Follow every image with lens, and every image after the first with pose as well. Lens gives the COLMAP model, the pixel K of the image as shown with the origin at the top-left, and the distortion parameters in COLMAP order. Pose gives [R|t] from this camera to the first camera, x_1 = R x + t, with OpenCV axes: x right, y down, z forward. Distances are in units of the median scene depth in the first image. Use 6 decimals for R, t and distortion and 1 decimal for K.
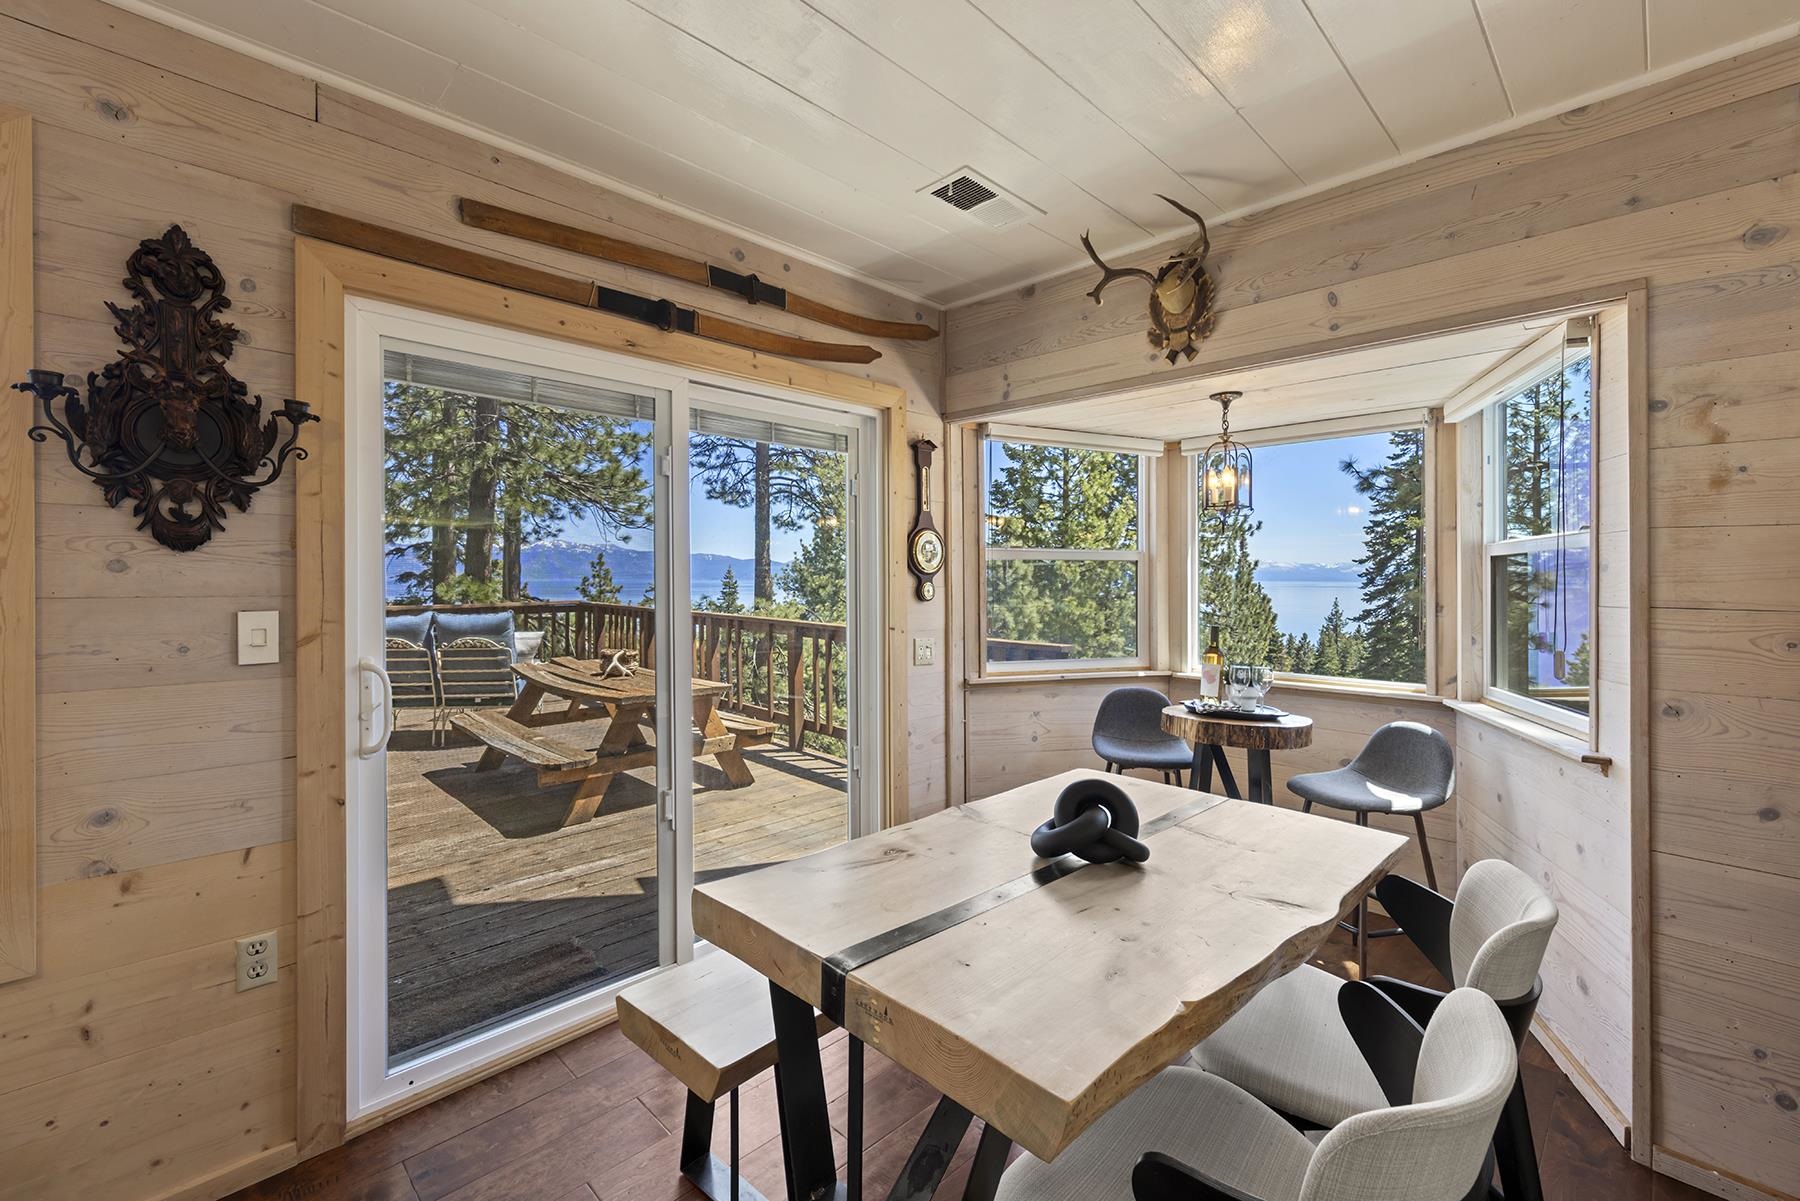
lens RADIAL K [[750.7, 0, 894.2], [0, 750.7, 584.1], [0, 0, 1]] dist [0.002208, -0.000201]
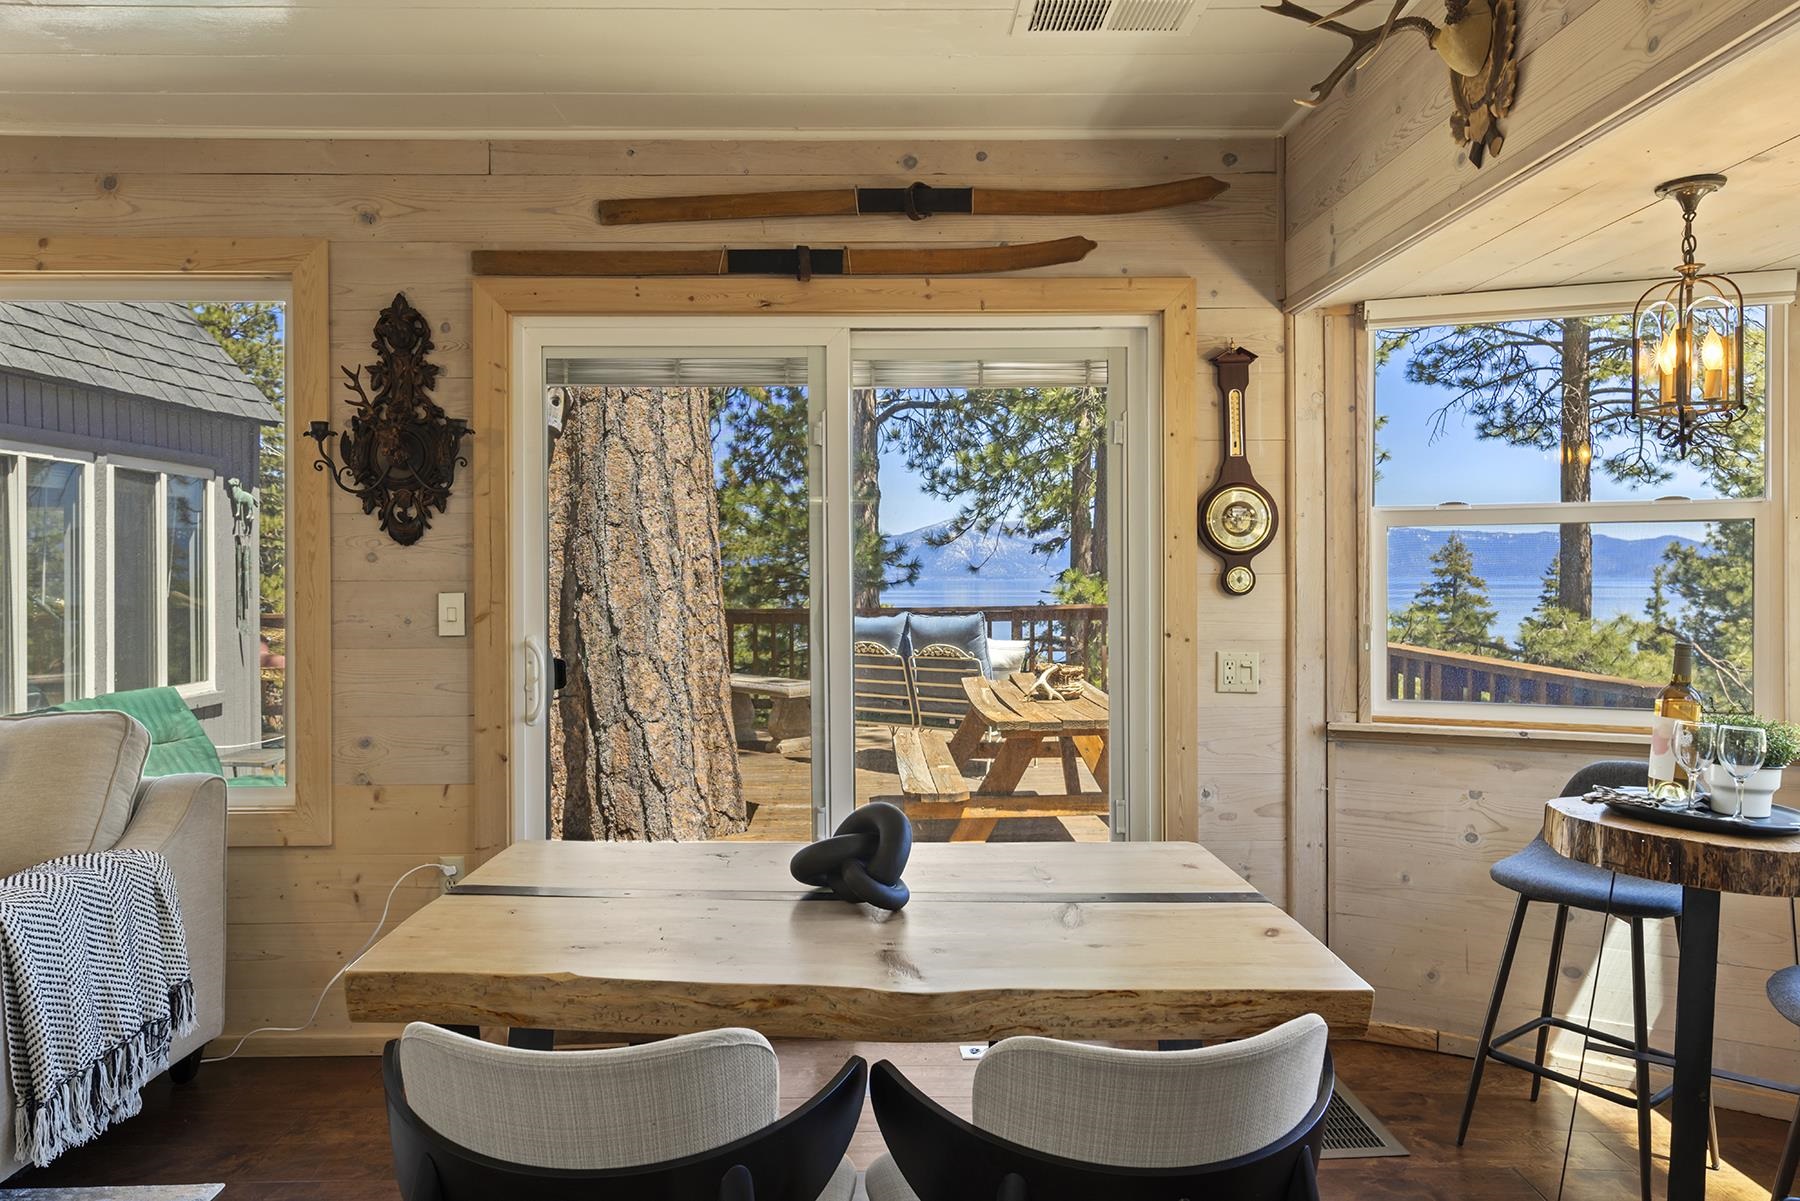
lens RADIAL K [[1180.3, 0, 900.0], [0, 1180.3, 600.5], [0, 0, 1]] dist [0.004453, 0.001773]
pose [[0.729264, 0.006061, -0.684205, 0.674655], [0.002675, 0.999928, 0.011710, 0.018688], [0.684227, -0.010370, 0.729196, 0.064642]]
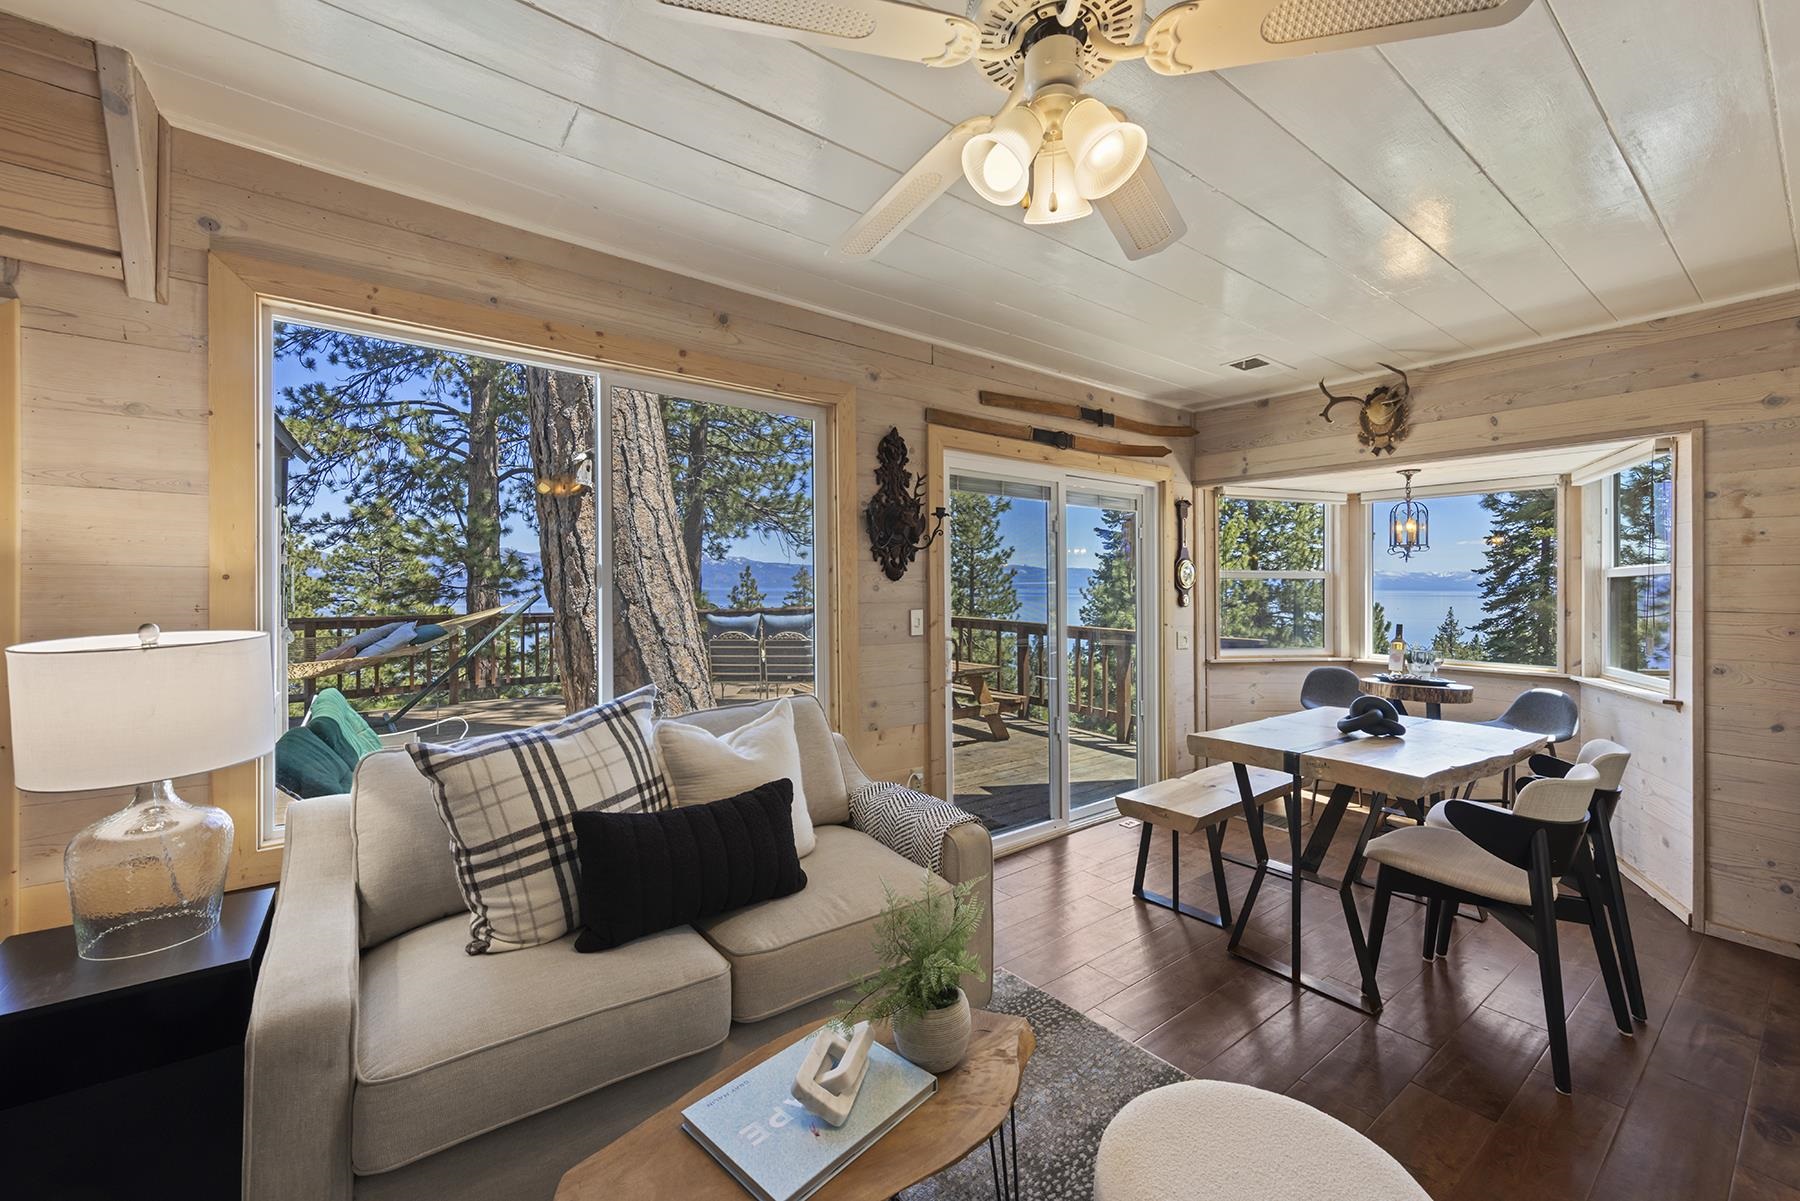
lens RADIAL K [[695.1, 0, 894.4], [0, 695.1, 593.4], [0, 0, 1]] dist [0.001104, 0.000170]
pose [[0.989994, 0.001483, -0.141105, -0.429114], [-0.001314, 0.999998, 0.001286, -0.007103], [0.141107, -0.001087, 0.989994, -0.592042]]
